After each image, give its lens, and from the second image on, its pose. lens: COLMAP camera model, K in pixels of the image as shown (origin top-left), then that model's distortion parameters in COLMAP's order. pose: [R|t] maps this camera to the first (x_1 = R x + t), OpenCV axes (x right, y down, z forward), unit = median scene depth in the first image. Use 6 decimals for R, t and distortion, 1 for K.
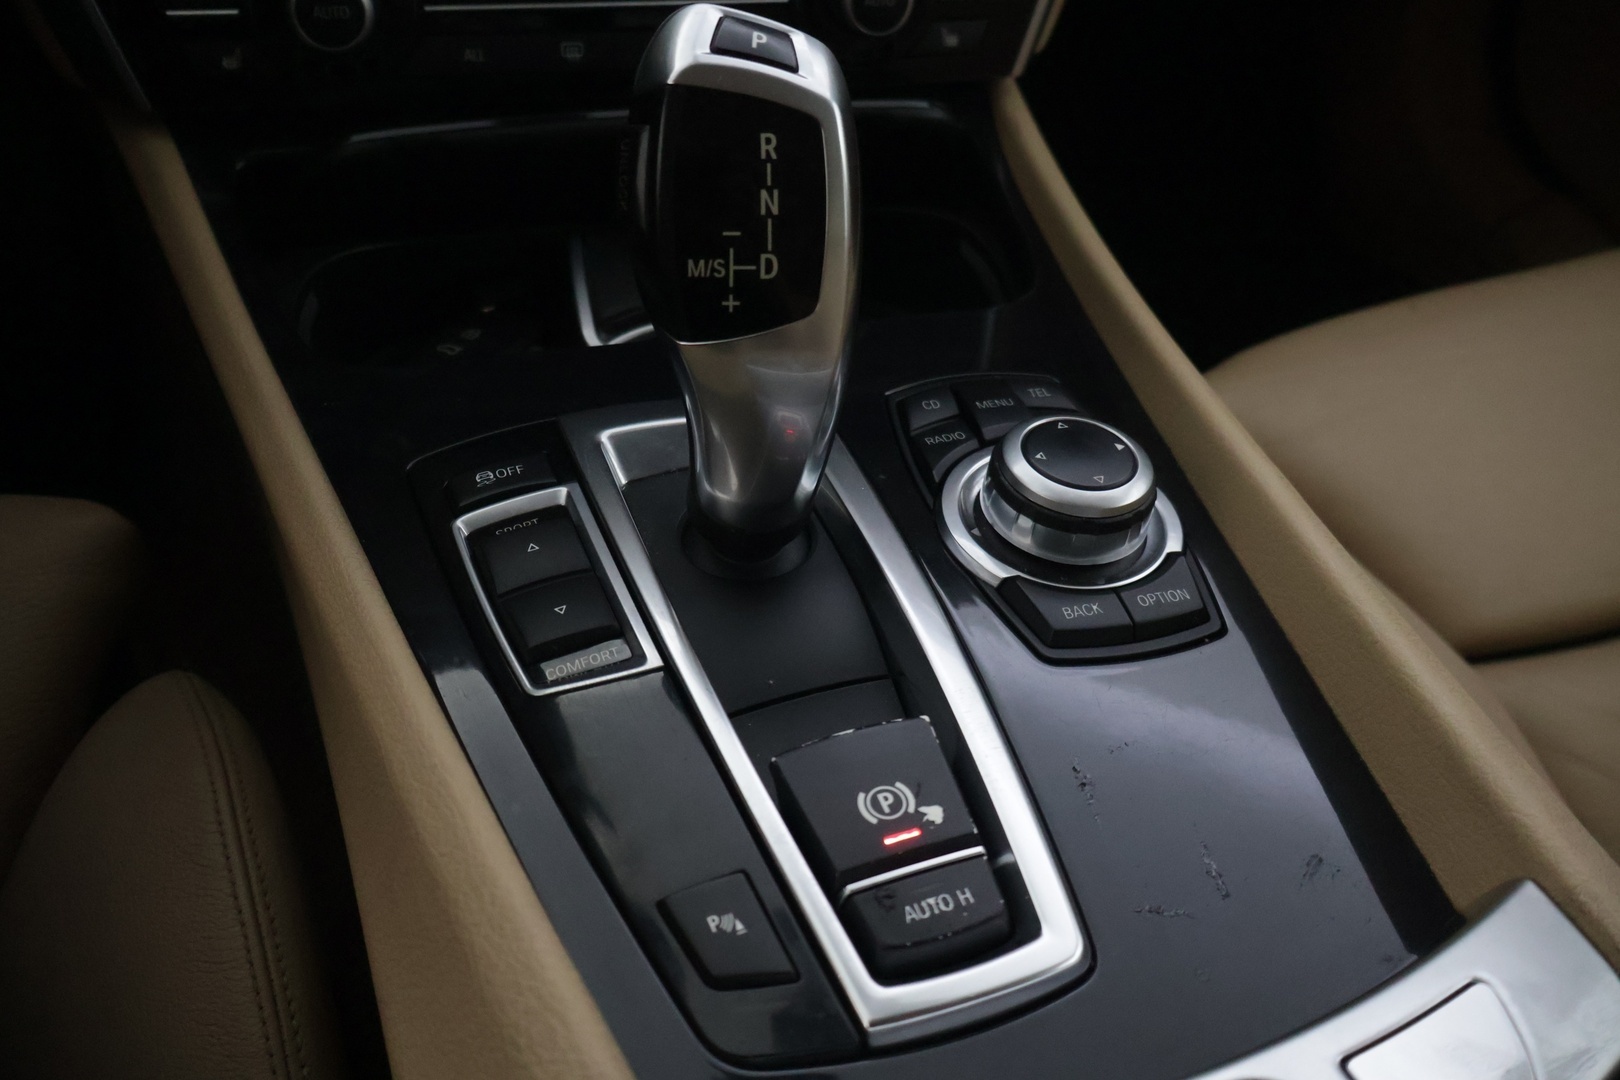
lens RADIAL K [[1342.7, 0, 814.5], [0, 1342.7, 521.2], [0, 0, 1]] dist [-0.004225, -0.004690]
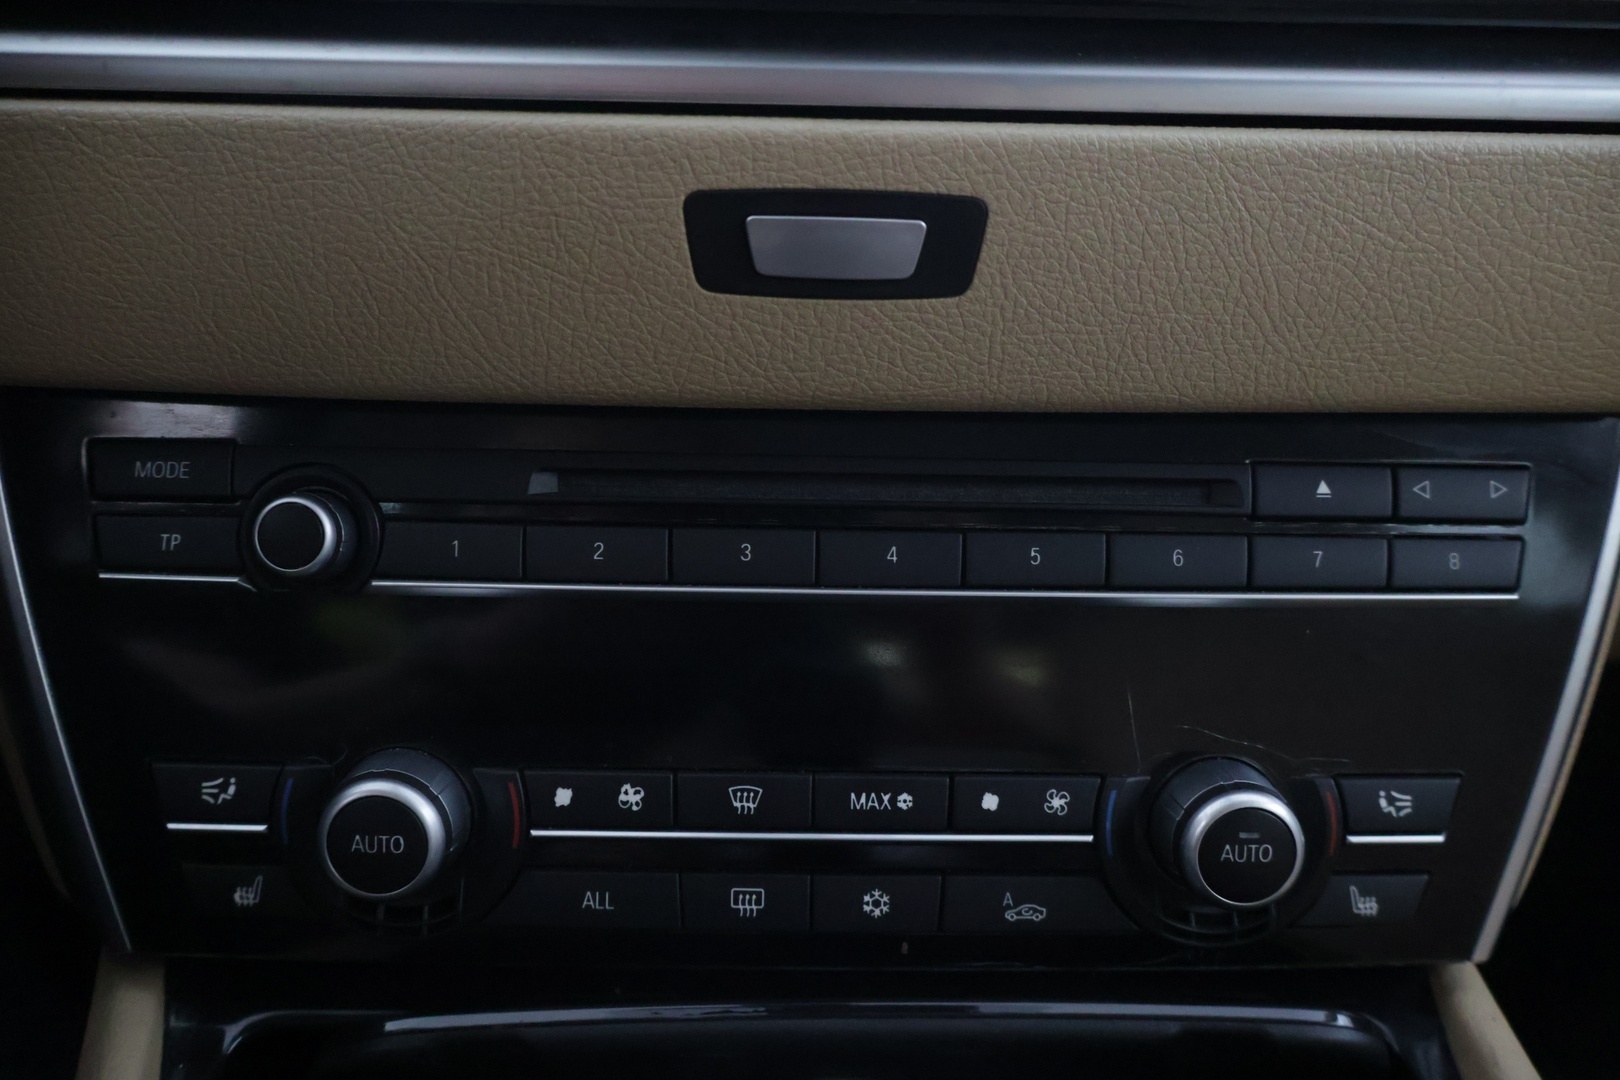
lens RADIAL K [[1345.7, 0, 810.0], [0, 1345.7, 540.0], [0, 0, 1]] dist [0.032894, 0.005983]
pose [[0.972886, 0.012707, -0.230936, -0.004923], [-0.115249, 0.892332, -0.436418, -0.299127], [0.200526, 0.451200, 0.869602, 0.483011]]
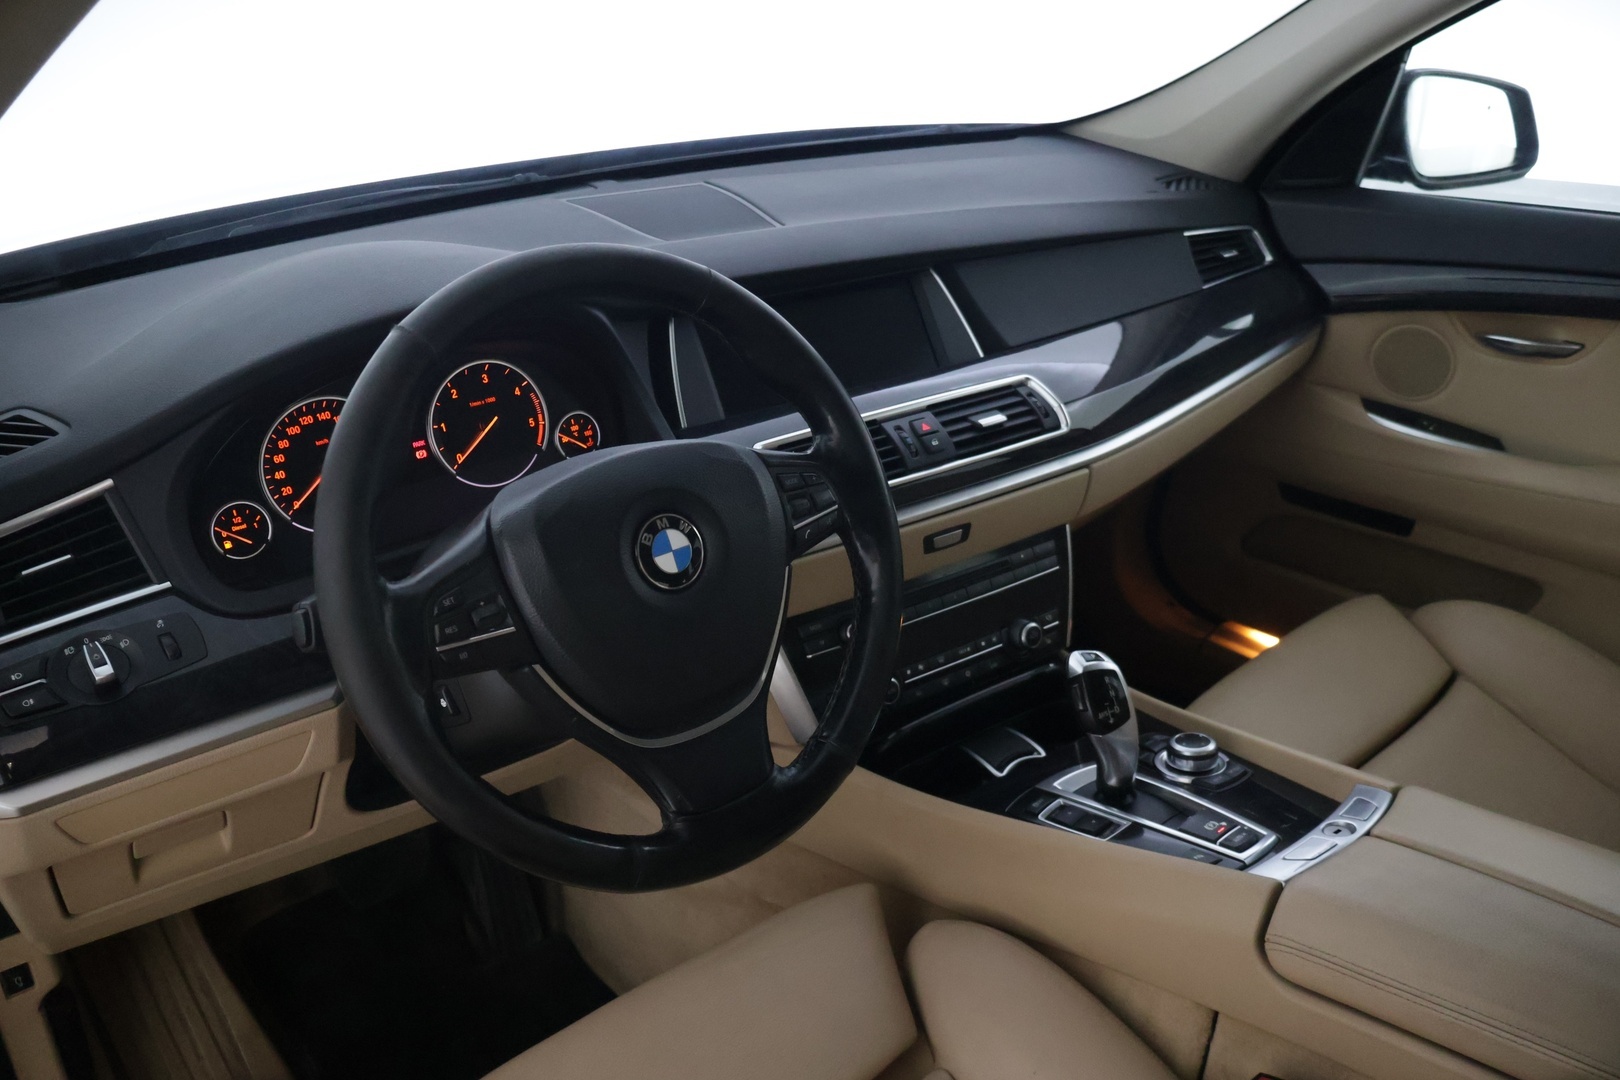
lens RADIAL K [[1345.7, 0, 810.0], [0, 1345.7, 540.0], [0, 0, 1]] dist [0.032894, 0.005983]
pose [[0.926835, -0.255401, 0.275223, -1.520885], [0.342859, 0.874490, -0.343096, 0.347561], [-0.153053, 0.412356, 0.898074, -2.149259]]
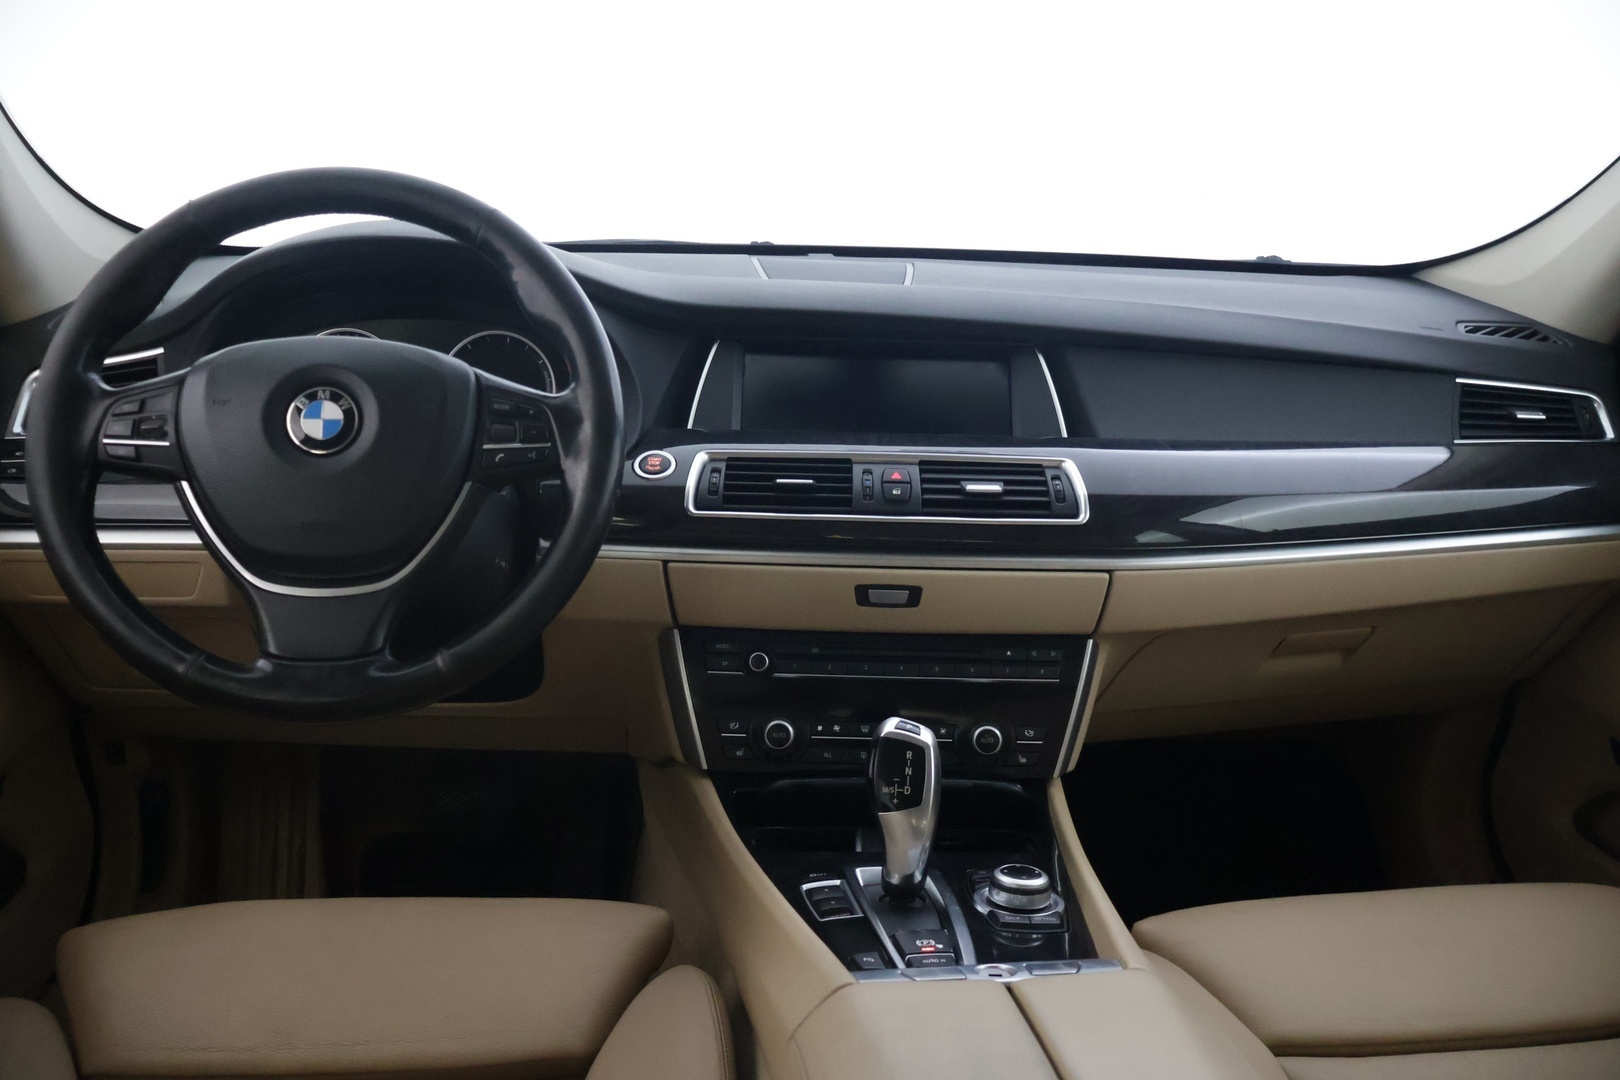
lens RADIAL K [[1345.7, 0, 810.0], [0, 1345.7, 540.0], [0, 0, 1]] dist [0.032894, 0.005983]
pose [[0.968093, -0.015039, -0.250139, 0.486117], [-0.130926, 0.820766, -0.556058, 1.000857], [0.213669, 0.571066, 0.792609, -1.717512]]
